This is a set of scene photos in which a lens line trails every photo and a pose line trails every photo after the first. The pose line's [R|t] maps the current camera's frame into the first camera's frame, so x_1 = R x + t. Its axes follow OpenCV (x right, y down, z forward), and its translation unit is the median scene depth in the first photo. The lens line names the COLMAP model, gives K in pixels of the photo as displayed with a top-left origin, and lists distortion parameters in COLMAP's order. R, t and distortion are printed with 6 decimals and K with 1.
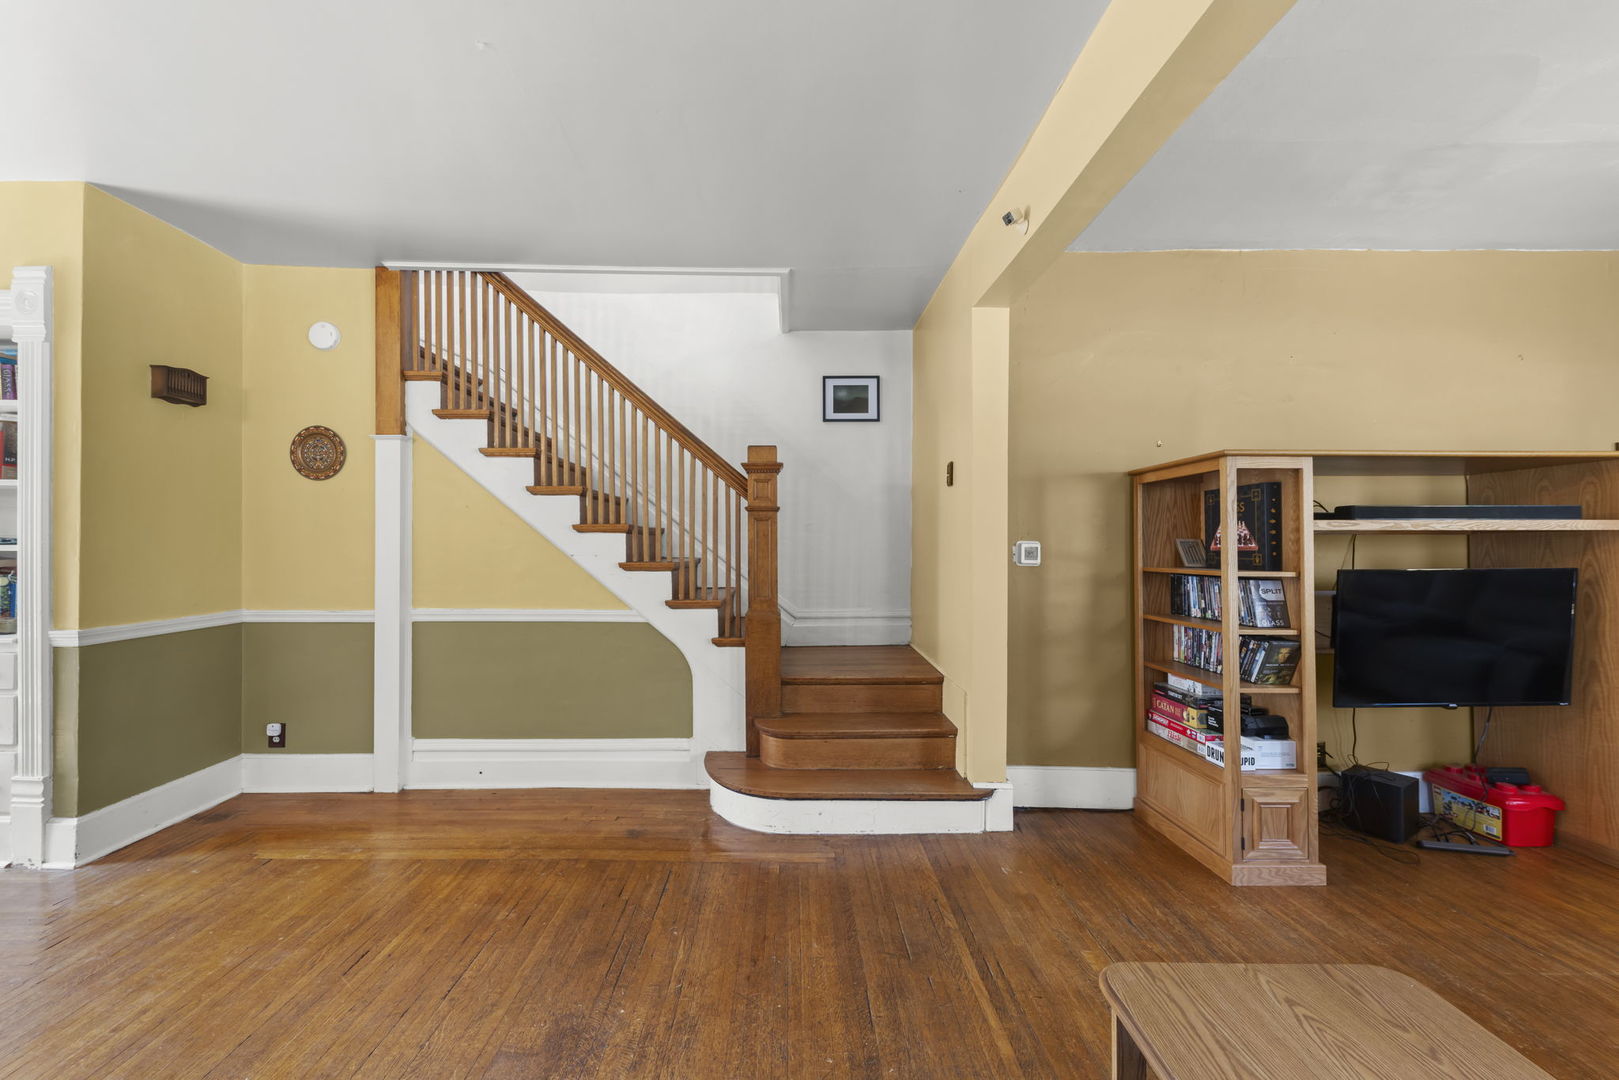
lens RADIAL K [[607.5, 0, 813.8], [0, 607.5, 535.4], [0, 0, 1]] dist [0.013922, -0.007763]
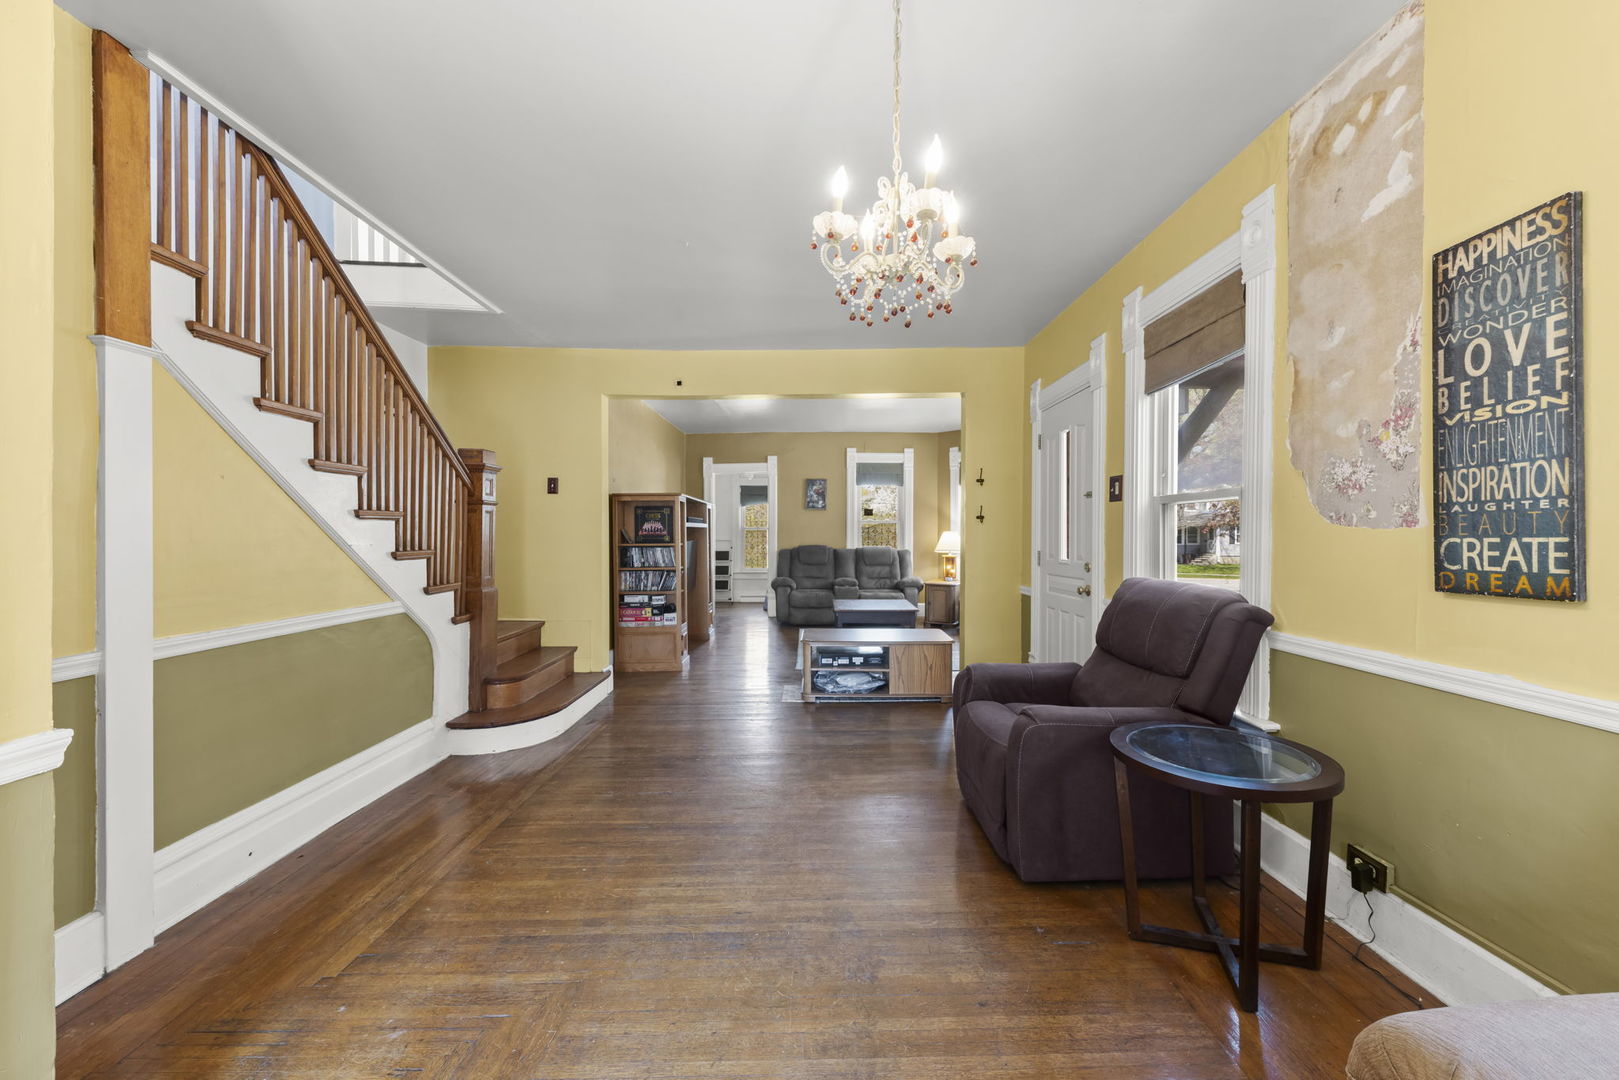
lens RADIAL K [[607.5, 0, 813.8], [0, 607.5, 535.4], [0, 0, 1]] dist [0.013922, -0.007763]
pose [[0.000512, -0.007084, 0.999975, -1.256148], [-0.016503, 0.999839, 0.007091, 0.002666], [-0.999864, -0.016506, 0.000395, 0.351012]]
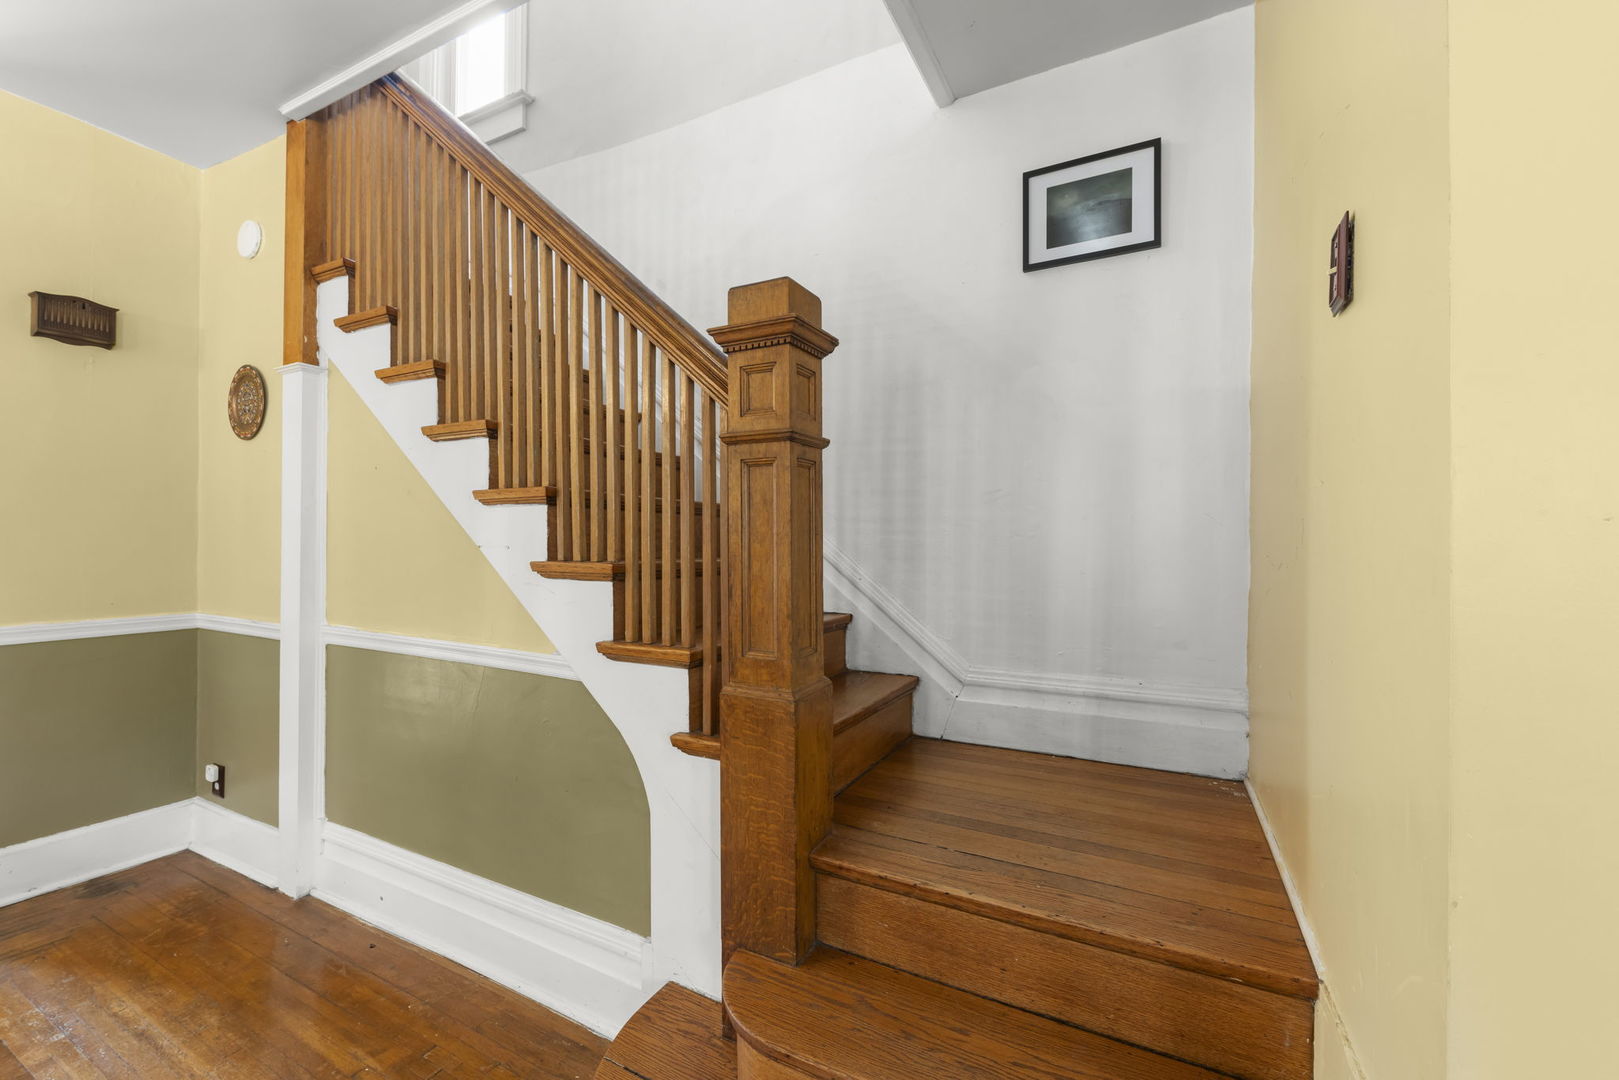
lens RADIAL K [[636.7, 0, 836.7], [0, 636.7, 533.7], [0, 0, 1]] dist [0.016936, -0.006007]
pose [[0.870734, -0.001887, -0.491751, 0.175083], [-0.000757, 0.999986, -0.005177, 0.024590], [0.491754, 0.004880, 0.870720, 0.661623]]
